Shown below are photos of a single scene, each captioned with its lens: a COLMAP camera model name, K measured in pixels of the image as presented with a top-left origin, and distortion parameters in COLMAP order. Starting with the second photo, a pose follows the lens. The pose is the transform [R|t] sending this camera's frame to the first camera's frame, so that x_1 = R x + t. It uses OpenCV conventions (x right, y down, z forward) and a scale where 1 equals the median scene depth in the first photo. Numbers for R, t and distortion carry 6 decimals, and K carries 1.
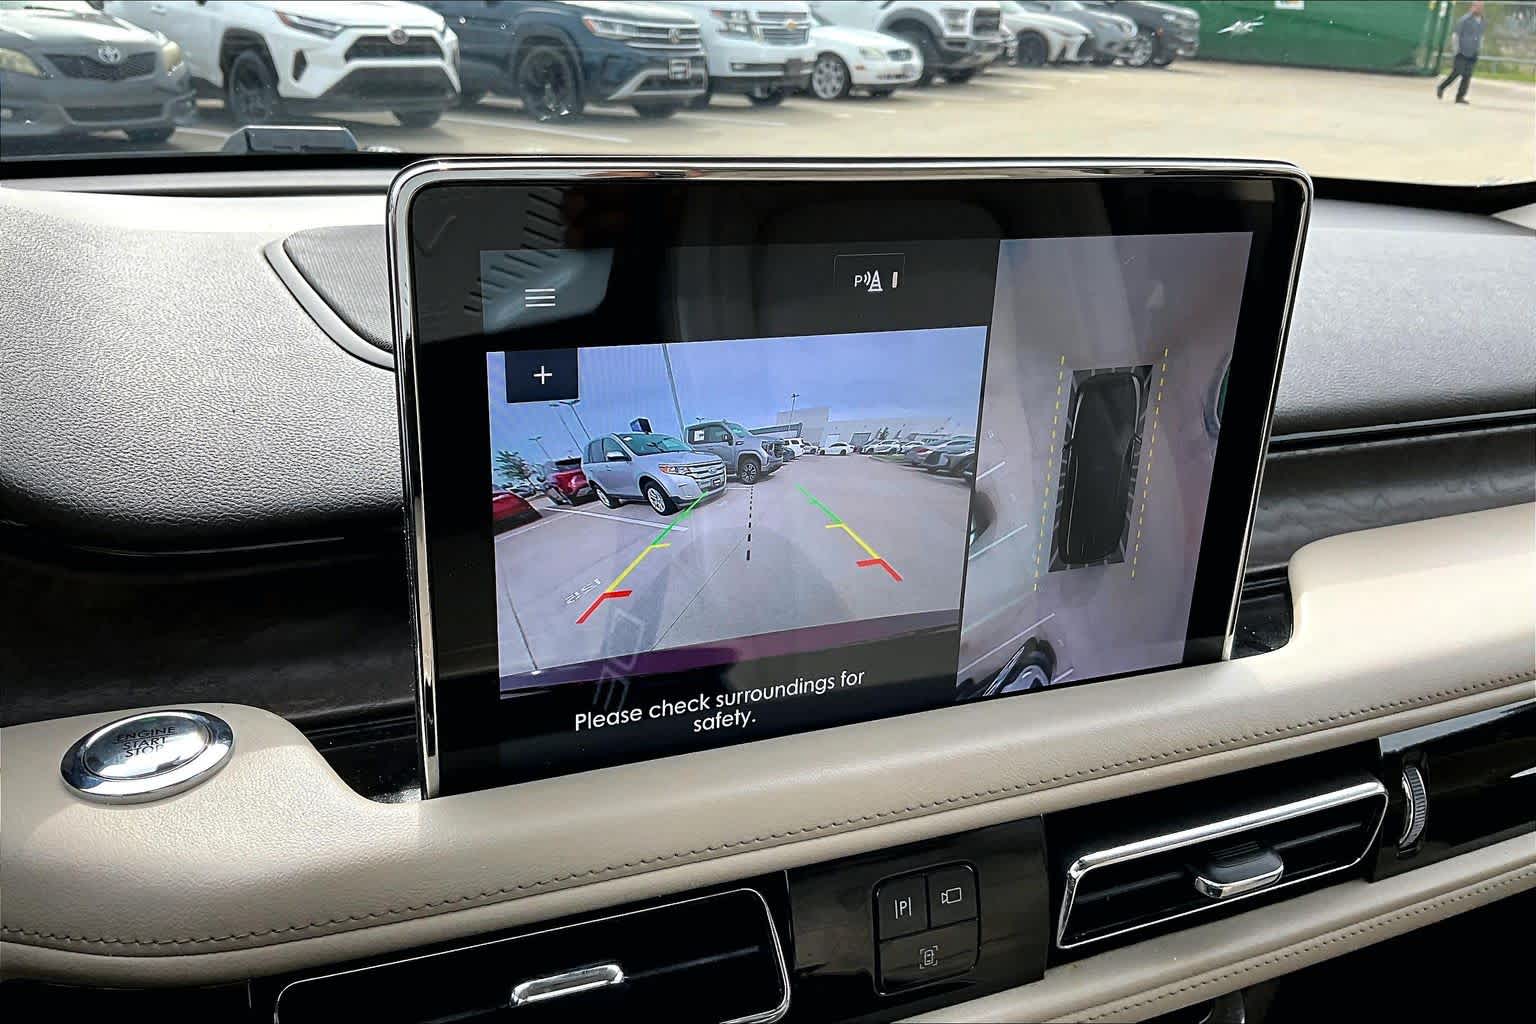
lens RADIAL K [[1295.3, 0, 757.8], [0, 1295.3, 511.5], [0, 0, 1]] dist [0.007319, -0.014532]
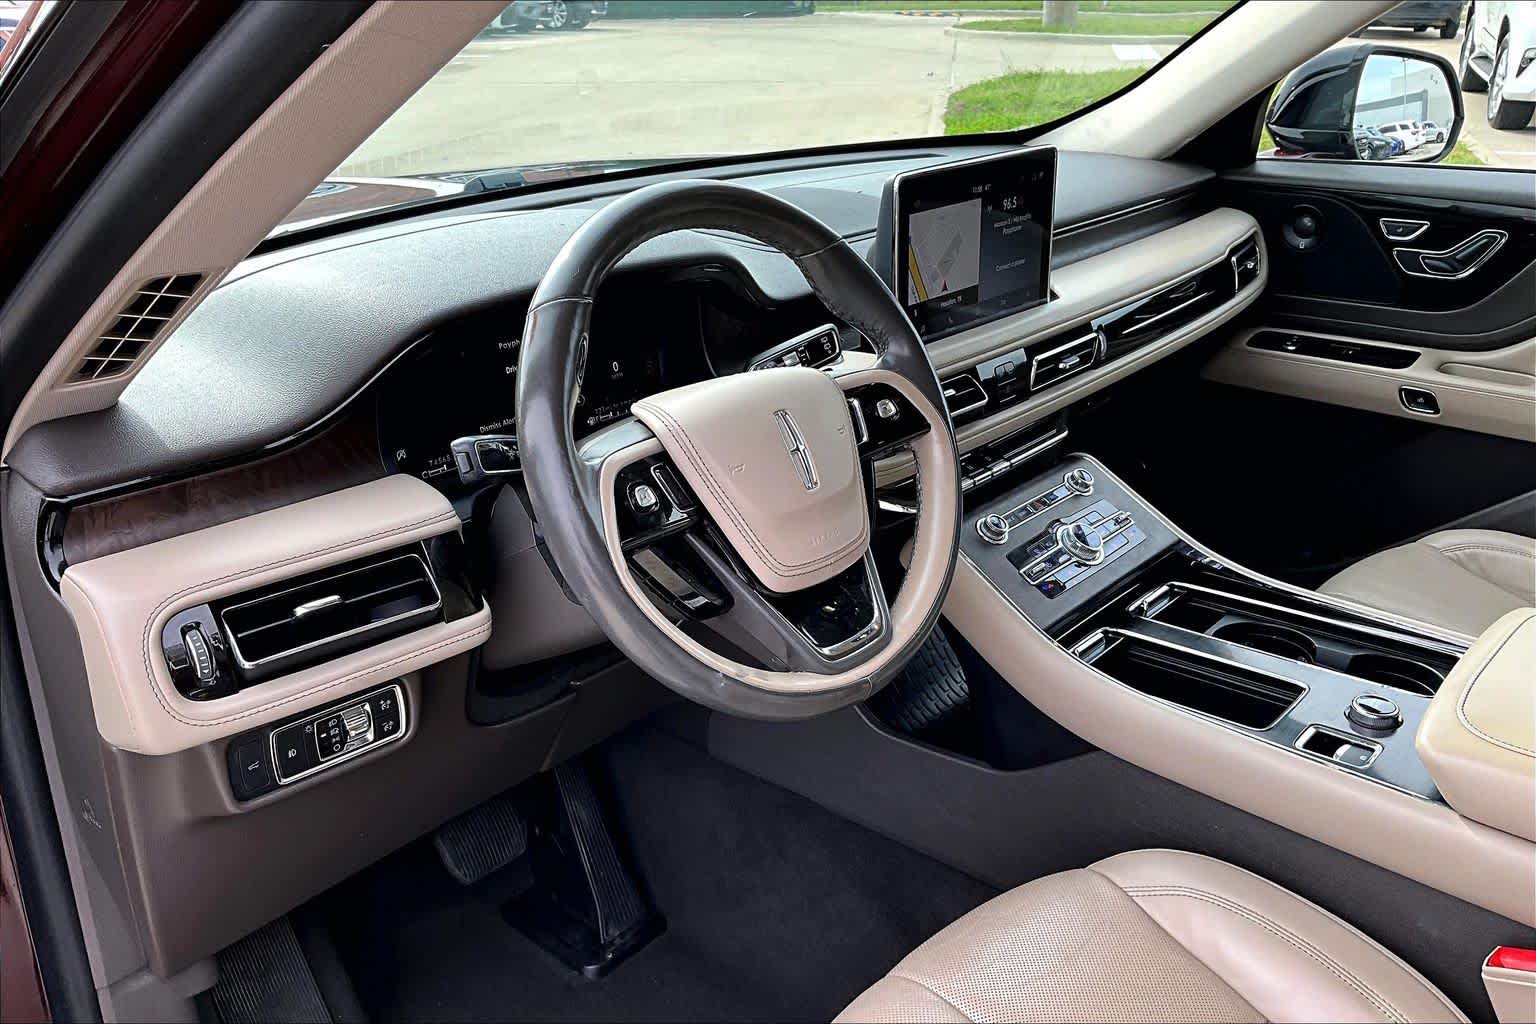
lens RADIAL K [[1295.3, 0, 758.4], [0, 1295.3, 517.0], [0, 0, 1]] dist [0.007319, -0.014532]
pose [[0.909087, -0.213665, 0.357642, -1.589071], [0.204054, 0.976807, 0.064886, 0.284802], [-0.363211, 0.013992, 0.931602, -1.750185]]
